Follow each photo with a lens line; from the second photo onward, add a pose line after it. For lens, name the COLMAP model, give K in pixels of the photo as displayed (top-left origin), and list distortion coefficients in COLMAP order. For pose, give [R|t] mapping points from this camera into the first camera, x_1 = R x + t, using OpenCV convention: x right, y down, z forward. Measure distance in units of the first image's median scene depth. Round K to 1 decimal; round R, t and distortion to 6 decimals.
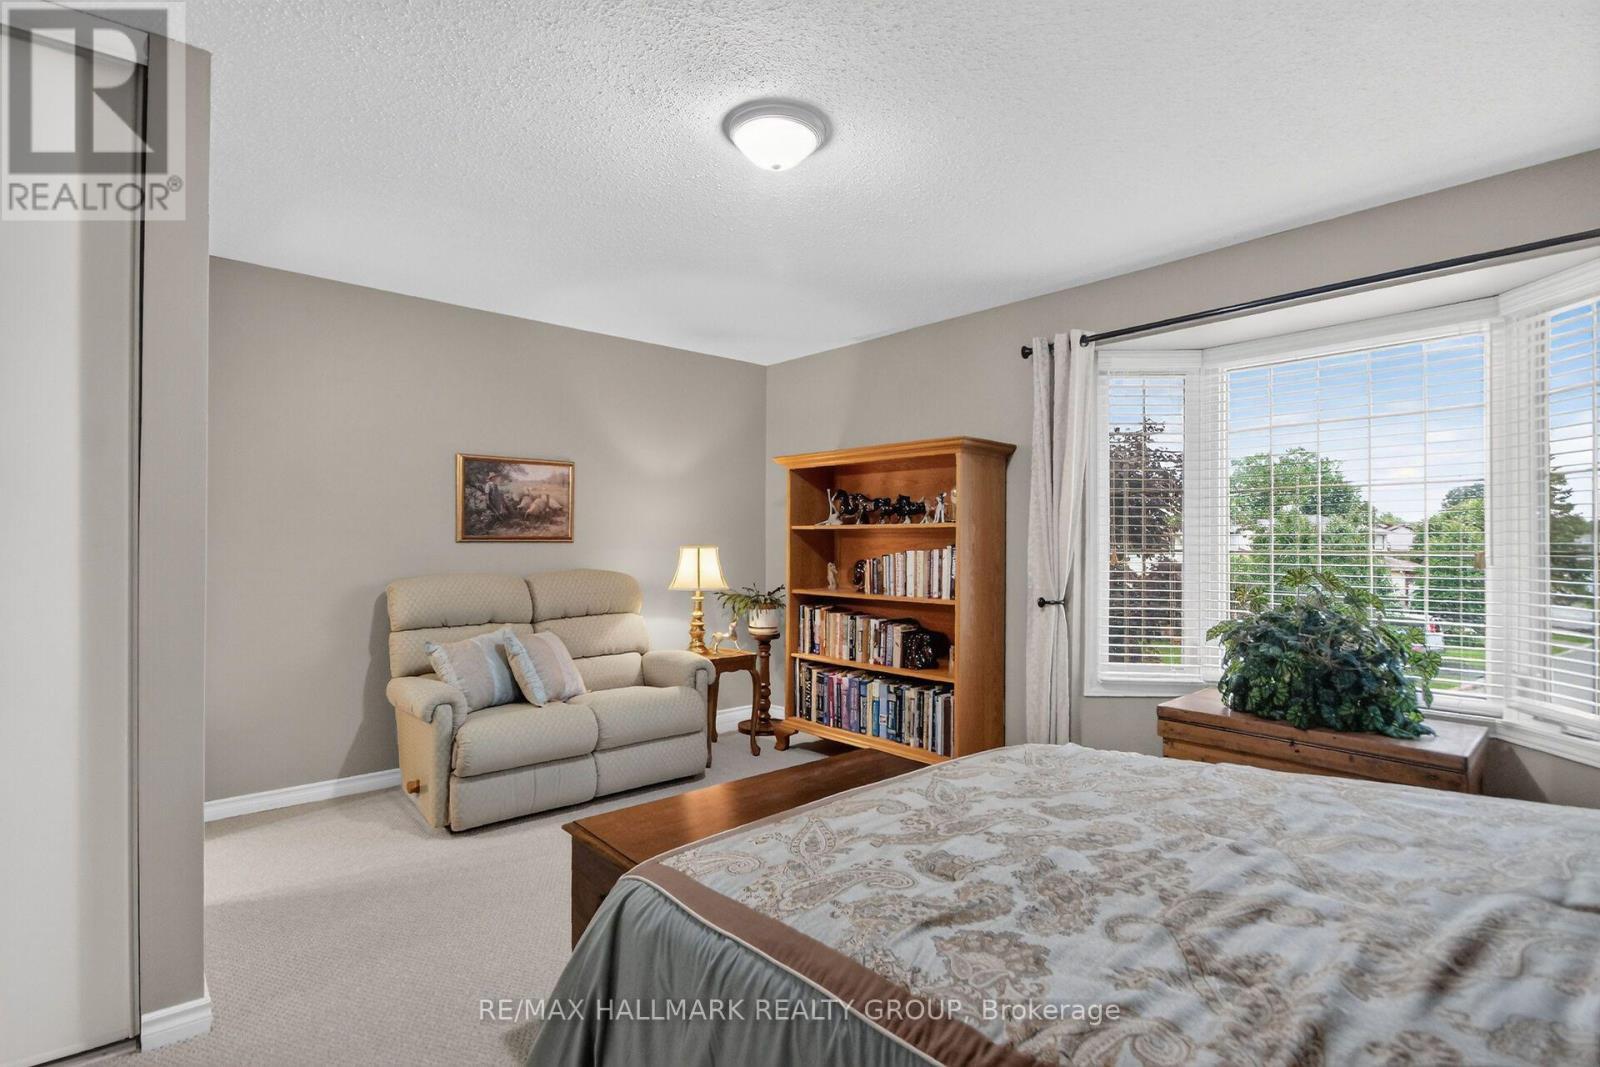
lens RADIAL K [[749.7, 0, 823.6], [0, 749.7, 544.0], [0, 0, 1]] dist [-0.001315, -0.000267]
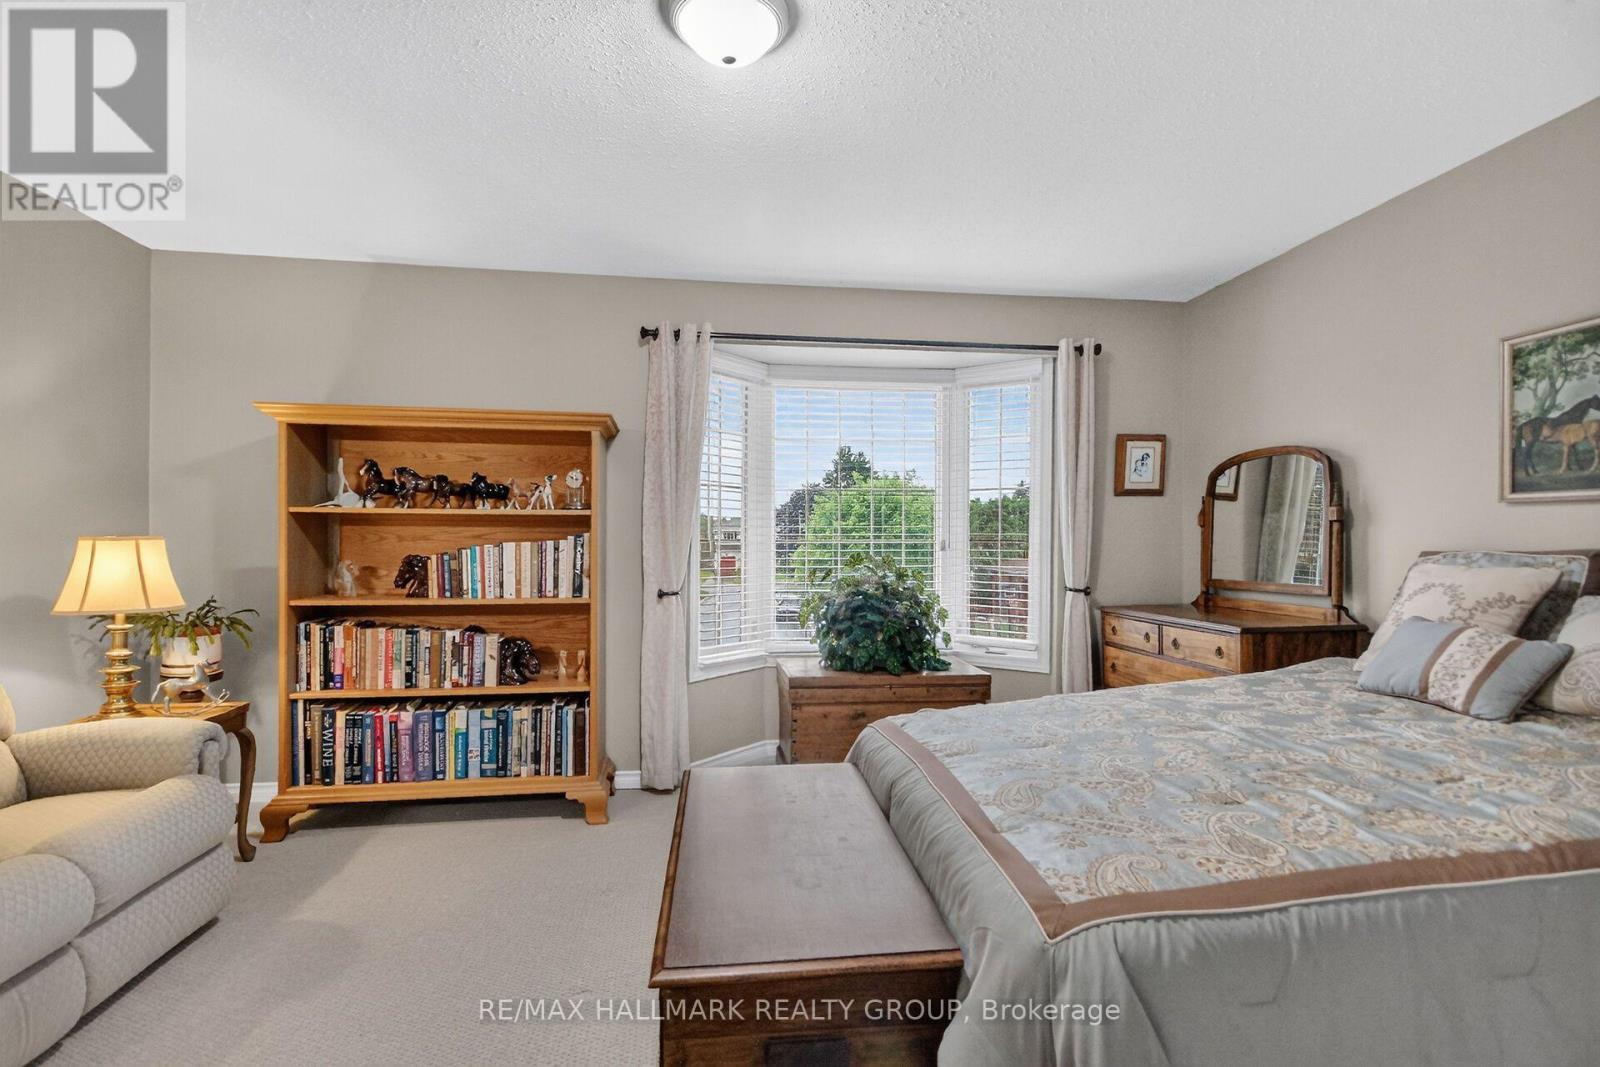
lens RADIAL K [[749.7, 0, 823.6], [0, 749.7, 544.0], [0, 0, 1]] dist [-0.001315, -0.000267]
pose [[0.589259, -0.009284, 0.807891, -0.335379], [0.000797, 0.999940, 0.010909, 0.002332], [-0.807944, -0.005784, 0.589231, 0.227558]]
